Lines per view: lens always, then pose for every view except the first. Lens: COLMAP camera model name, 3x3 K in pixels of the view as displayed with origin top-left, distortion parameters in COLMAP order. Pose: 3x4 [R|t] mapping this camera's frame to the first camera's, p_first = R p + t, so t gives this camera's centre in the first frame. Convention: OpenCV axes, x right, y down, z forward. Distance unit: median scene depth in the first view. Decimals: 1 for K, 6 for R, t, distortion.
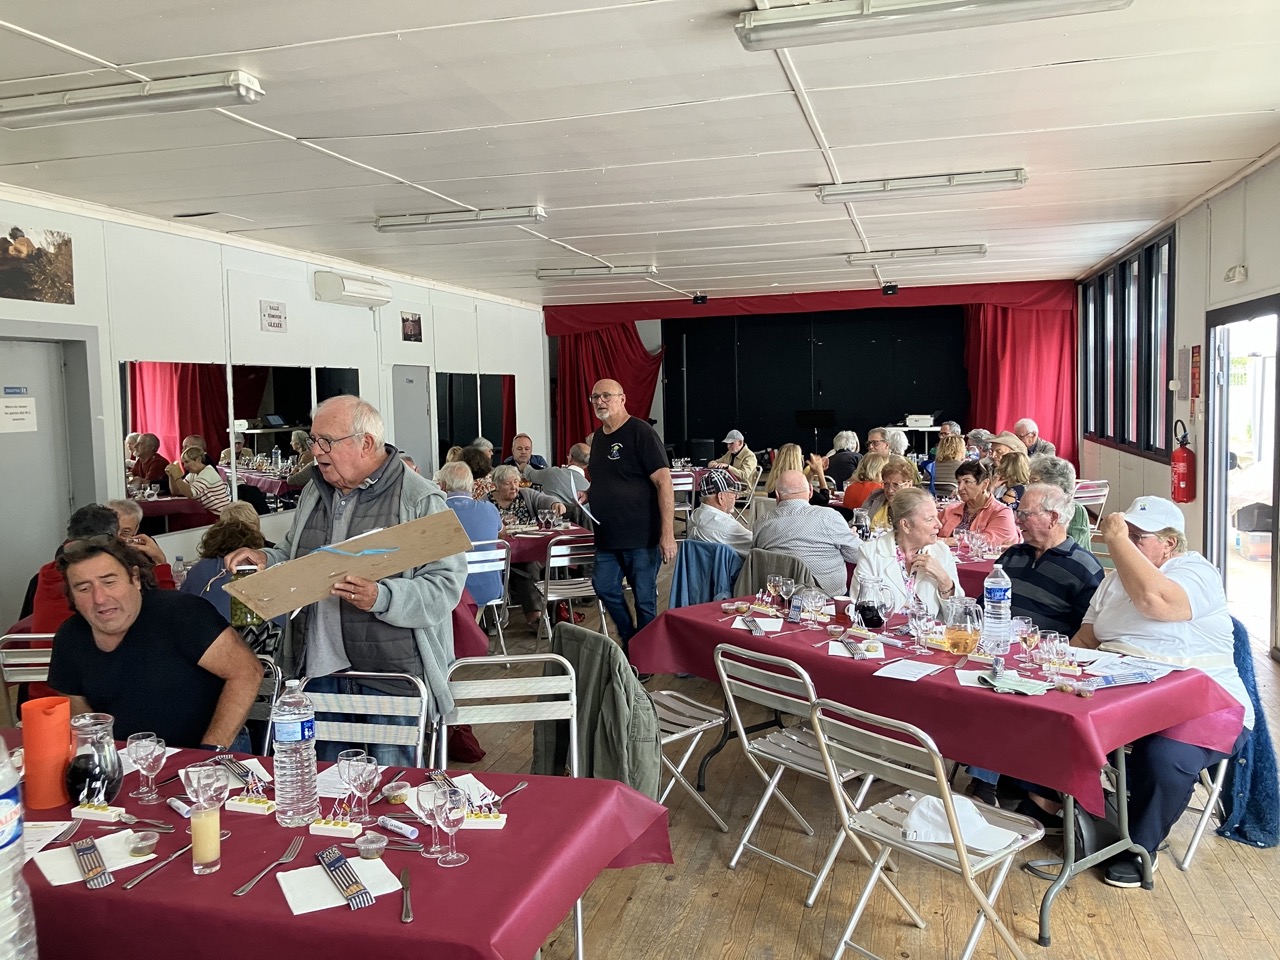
lens RADIAL K [[1084.1, 0, 640.0], [0, 1084.1, 480.0], [0, 0, 1]] dist [0.050411, -0.061706]
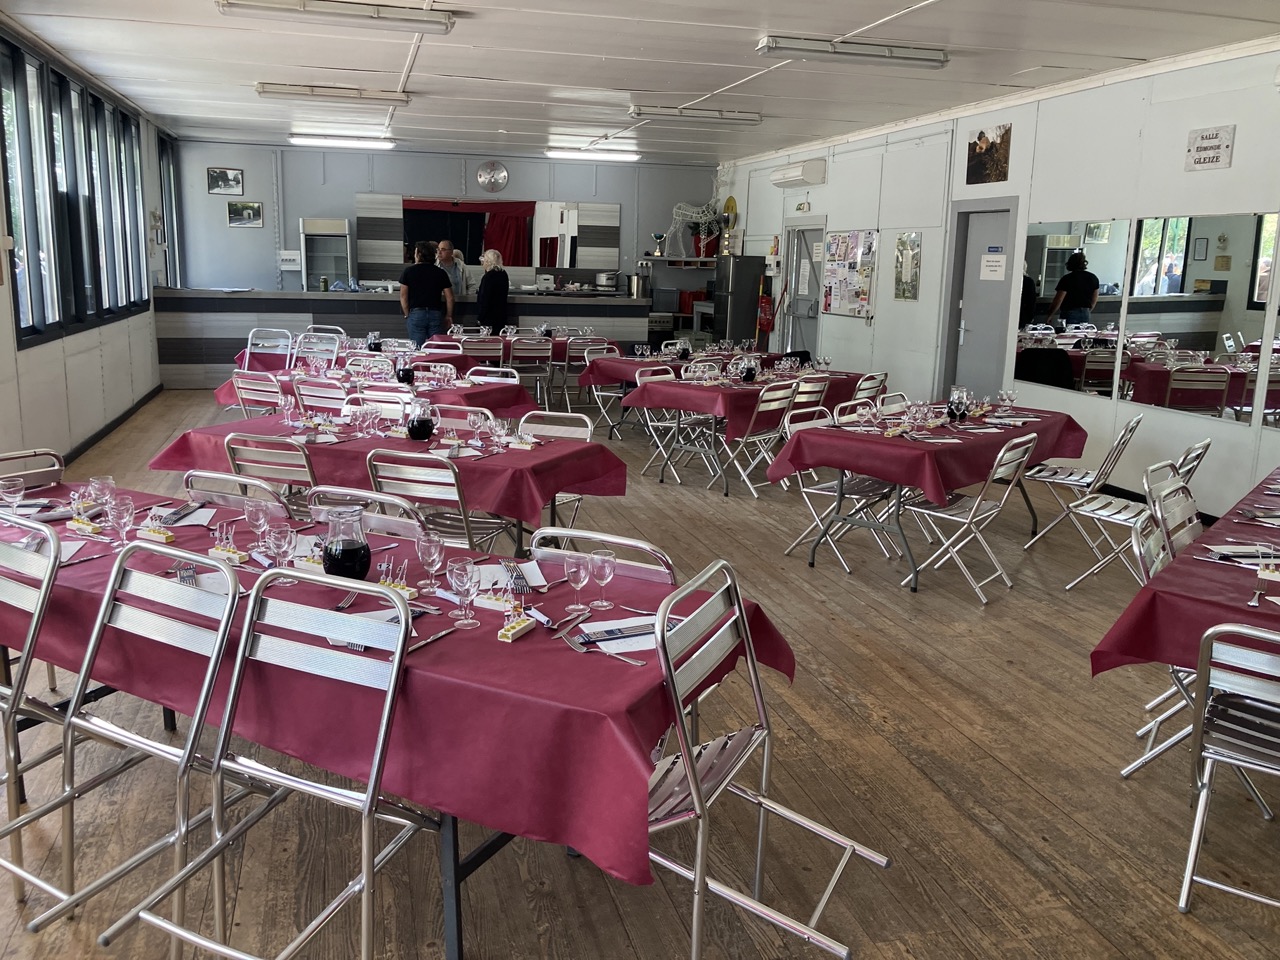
lens RADIAL K [[1084.1, 0, 640.0], [0, 1084.1, 480.0], [0, 0, 1]] dist [0.050411, -0.061706]
pose [[-0.867007, 0.063611, -0.494219, 0.505248], [-0.082212, 0.959965, 0.267782, -0.133973], [0.491467, 0.272800, -0.827067, 1.968304]]
